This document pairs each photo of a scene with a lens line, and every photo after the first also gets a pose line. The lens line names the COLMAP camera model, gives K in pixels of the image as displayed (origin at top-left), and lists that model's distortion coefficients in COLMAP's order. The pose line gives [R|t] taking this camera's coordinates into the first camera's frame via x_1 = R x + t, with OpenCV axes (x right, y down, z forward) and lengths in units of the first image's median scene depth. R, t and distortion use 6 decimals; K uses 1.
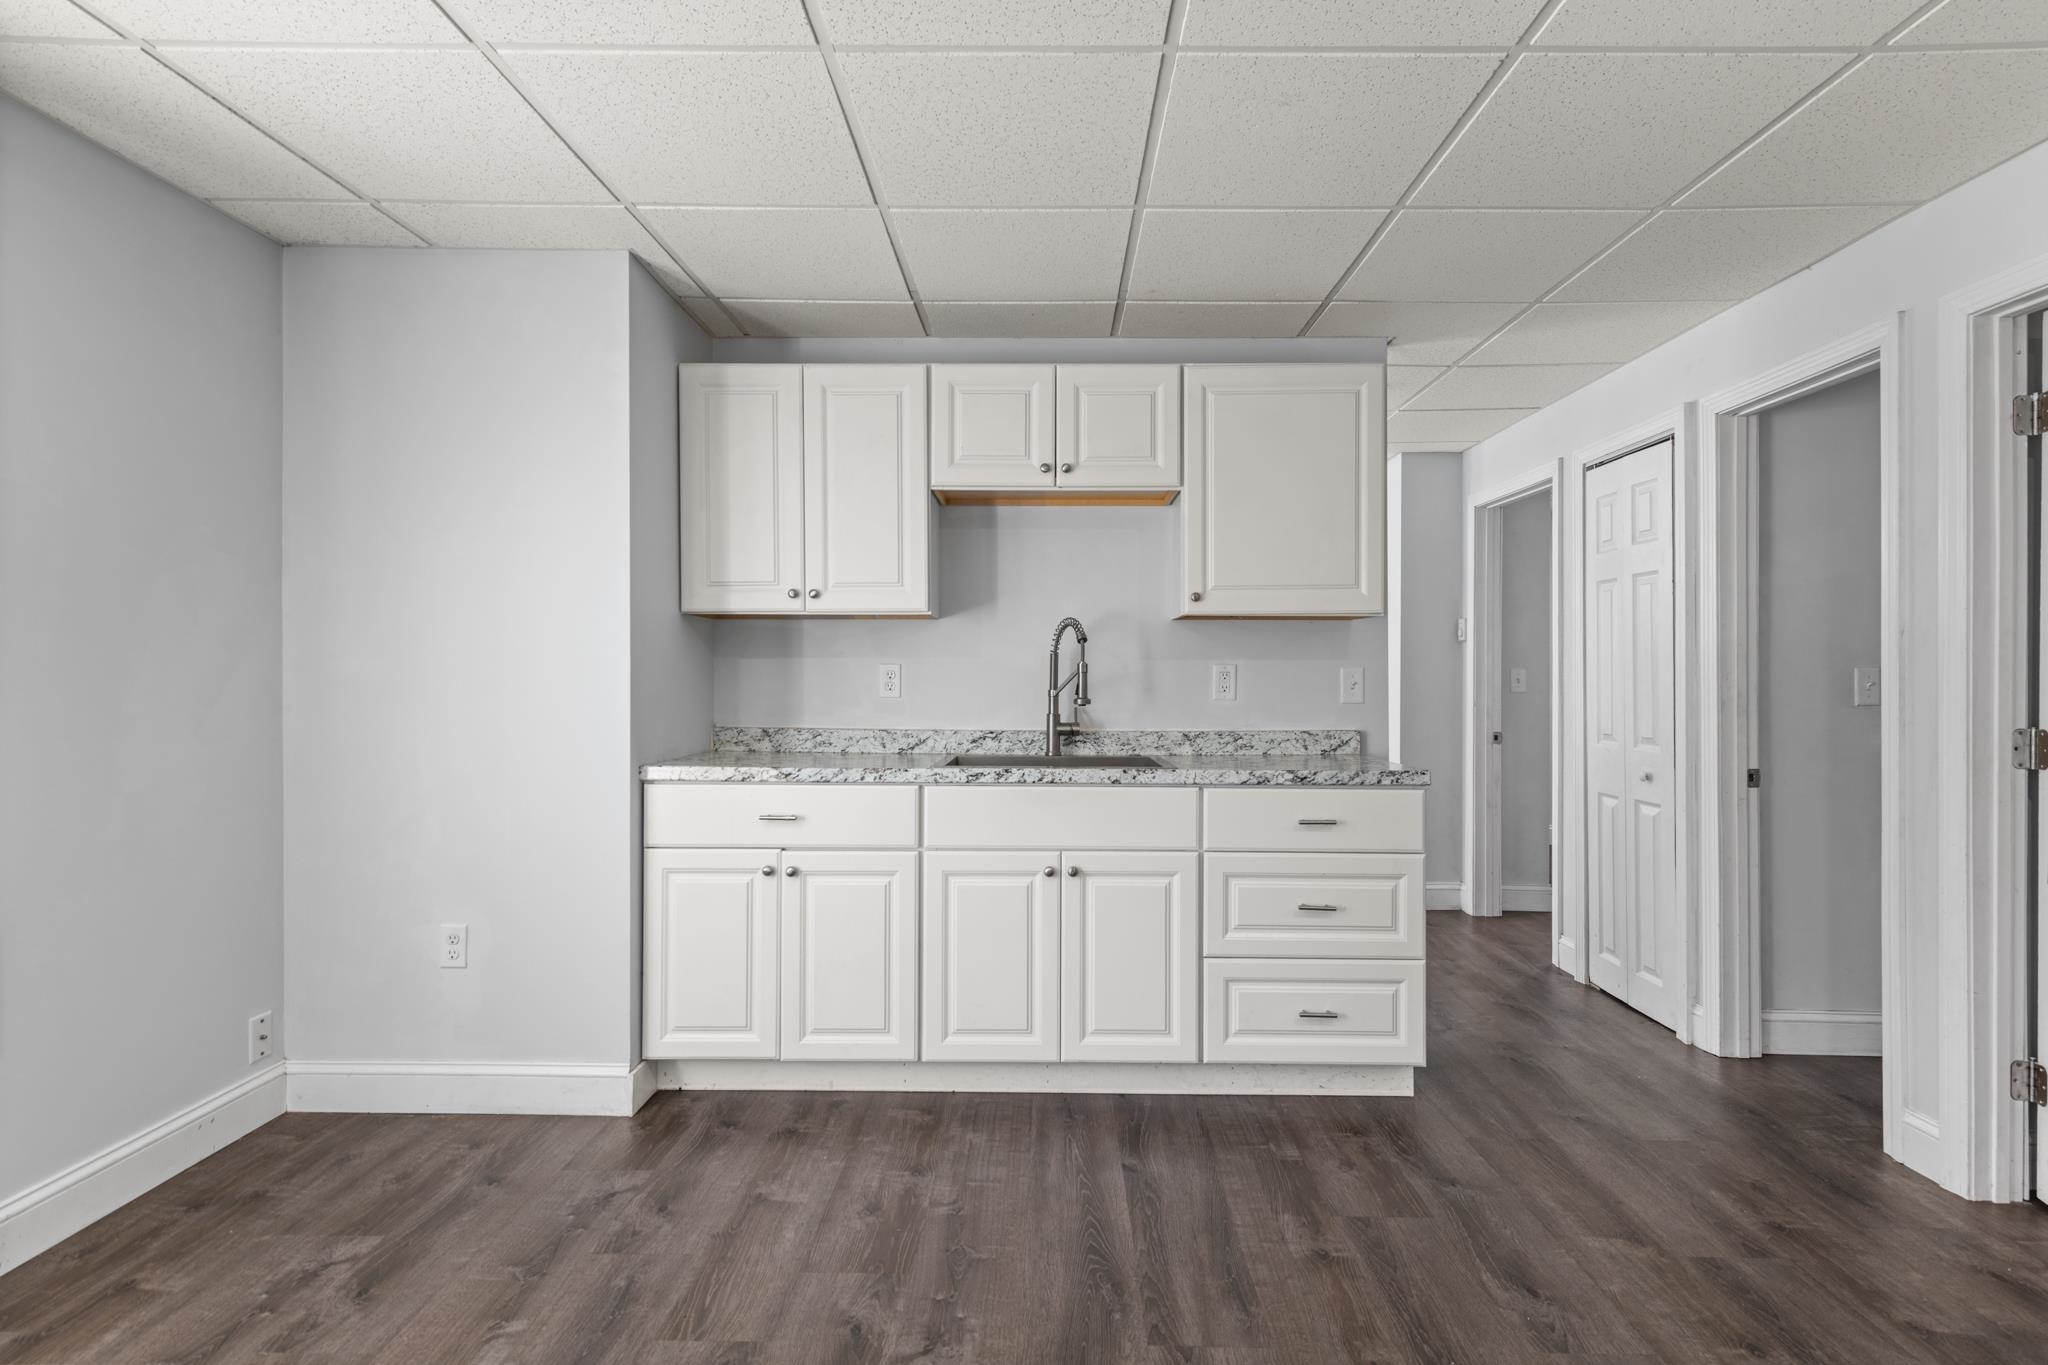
lens RADIAL K [[1004.1, 0, 1030.7], [0, 1004.1, 679.5], [0, 0, 1]] dist [0.024474, -0.013646]
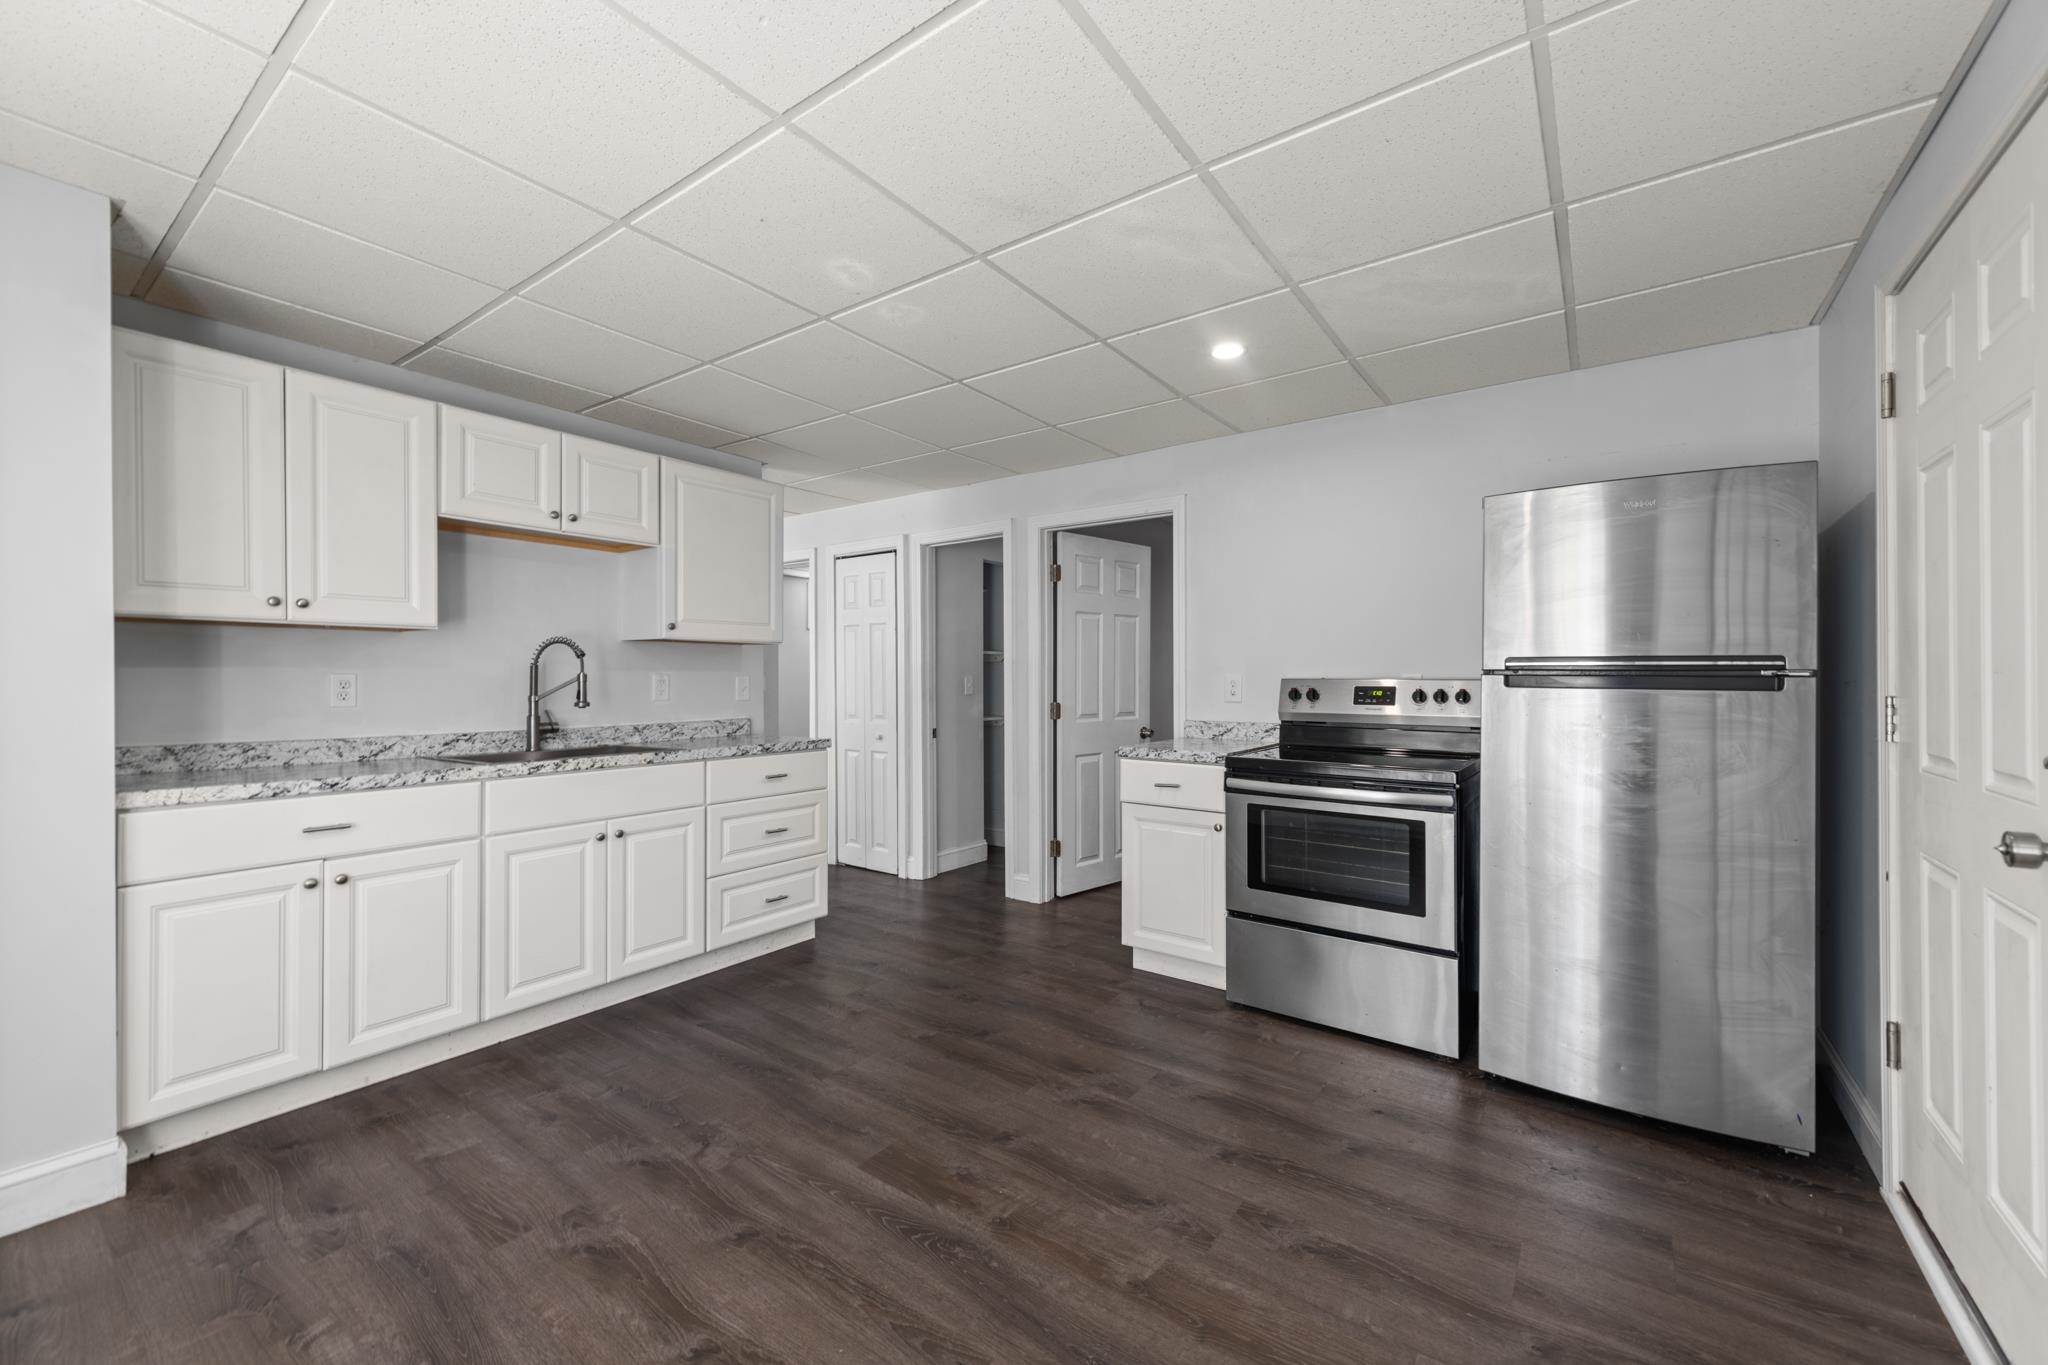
lens RADIAL K [[801.8, 0, 1033.4], [0, 801.8, 673.4], [0, 0, 1]] dist [-0.000028, -0.000574]
pose [[0.566732, 0.001657, 0.823900, -0.505138], [0.006314, 0.999960, -0.006355, -0.007708], [-0.823878, 0.008804, 0.566699, -0.037561]]
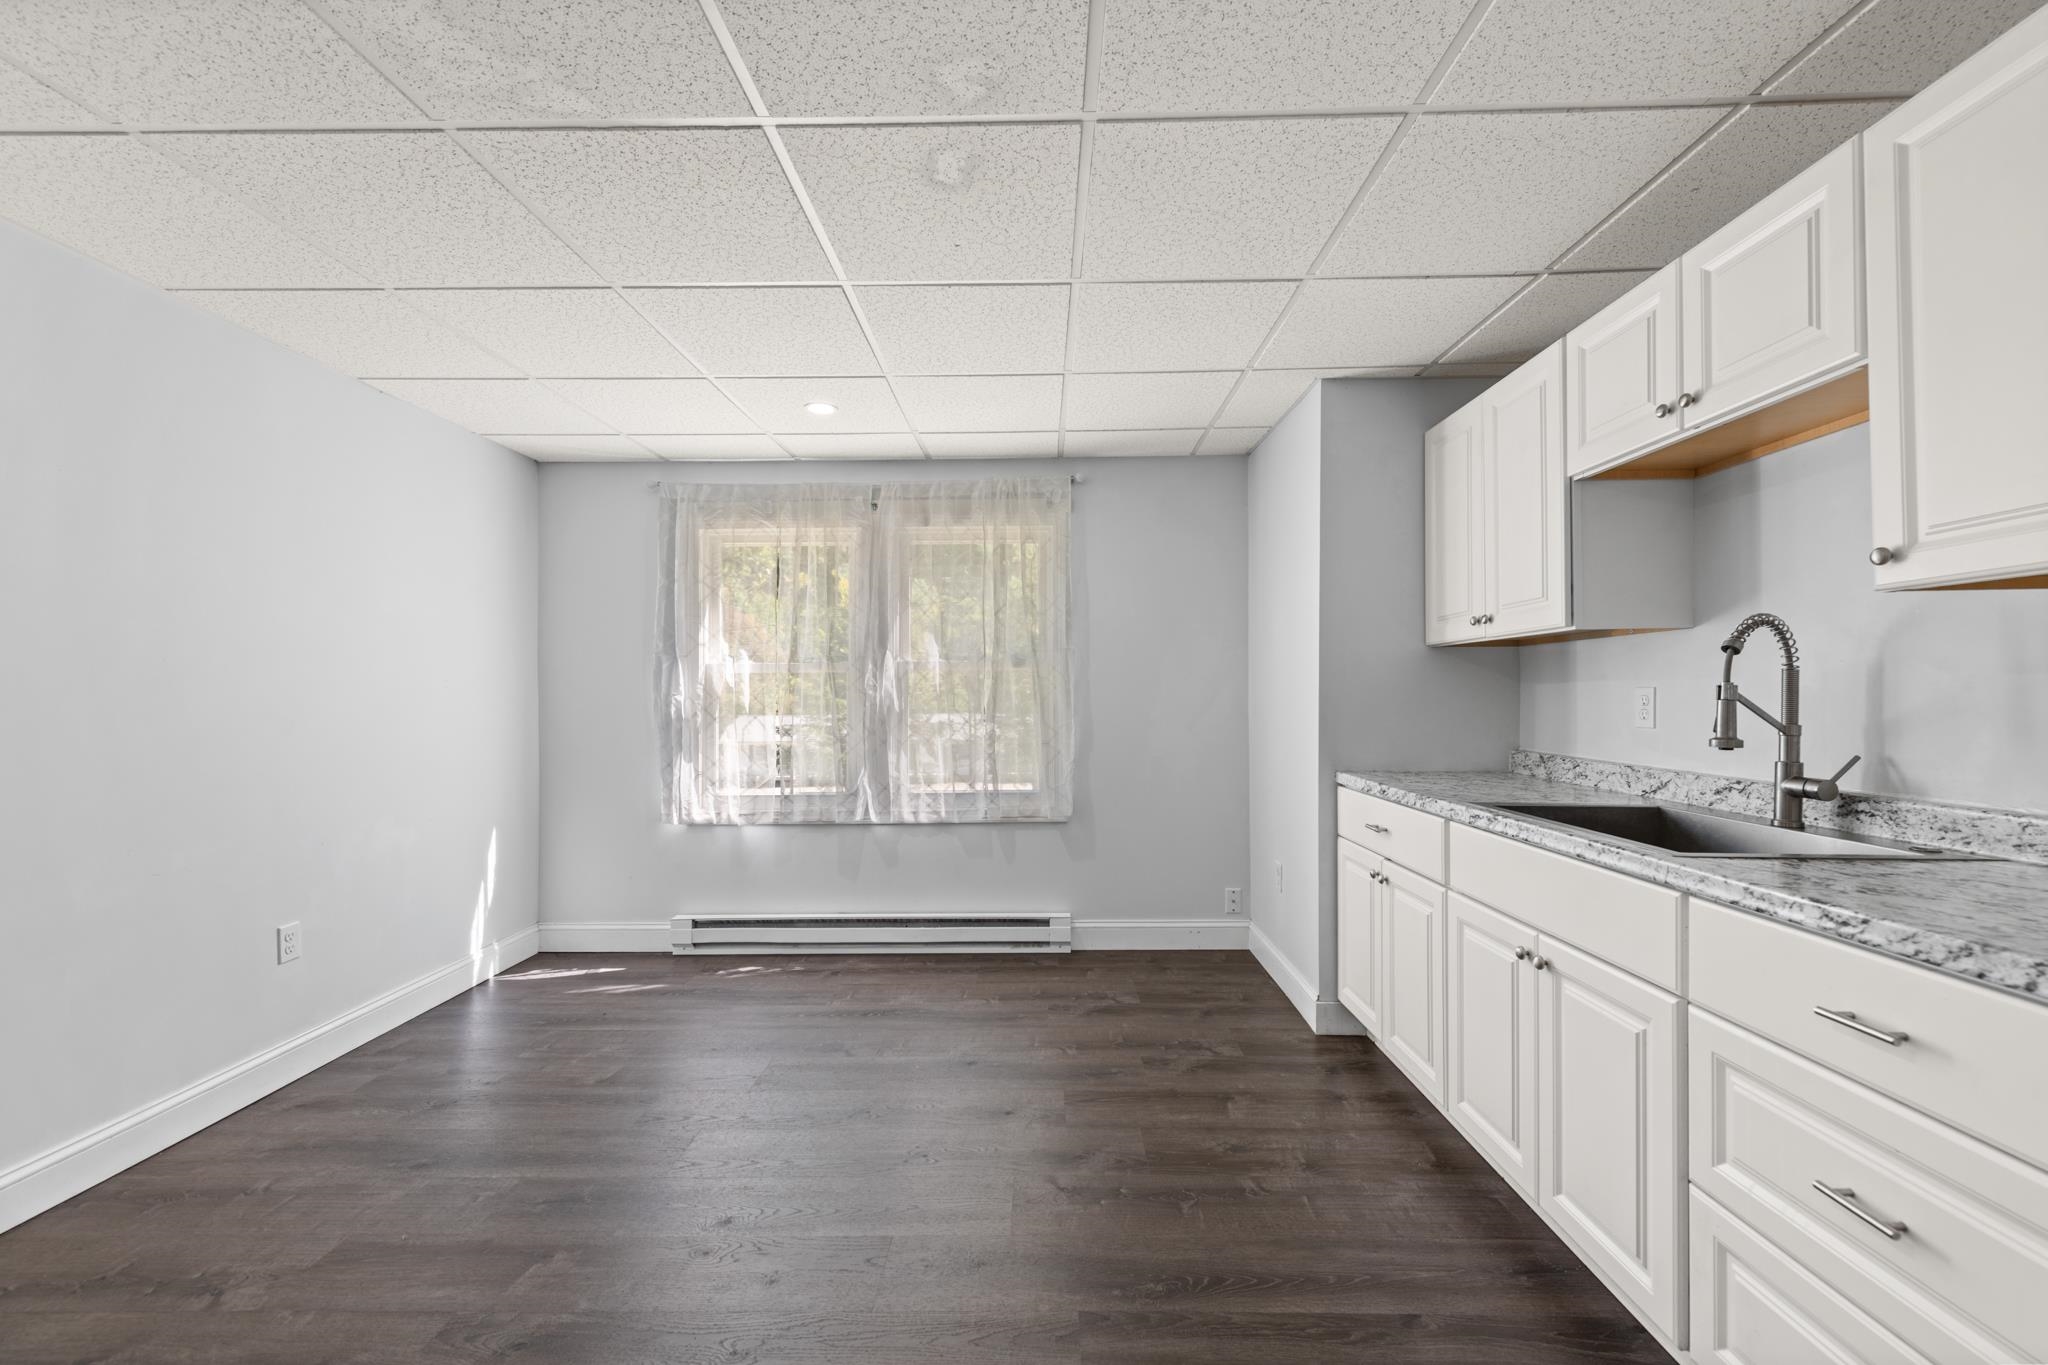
lens RADIAL K [[802.8, 0, 1028.8], [0, 802.8, 697.6], [0, 0, 1]] dist [0.000385, -0.000006]
pose [[0.001559, -0.000304, -0.999999, 0.637438], [-0.000145, 1.000000, -0.000304, -0.008170], [0.999999, 0.000146, 0.001559, 0.605089]]
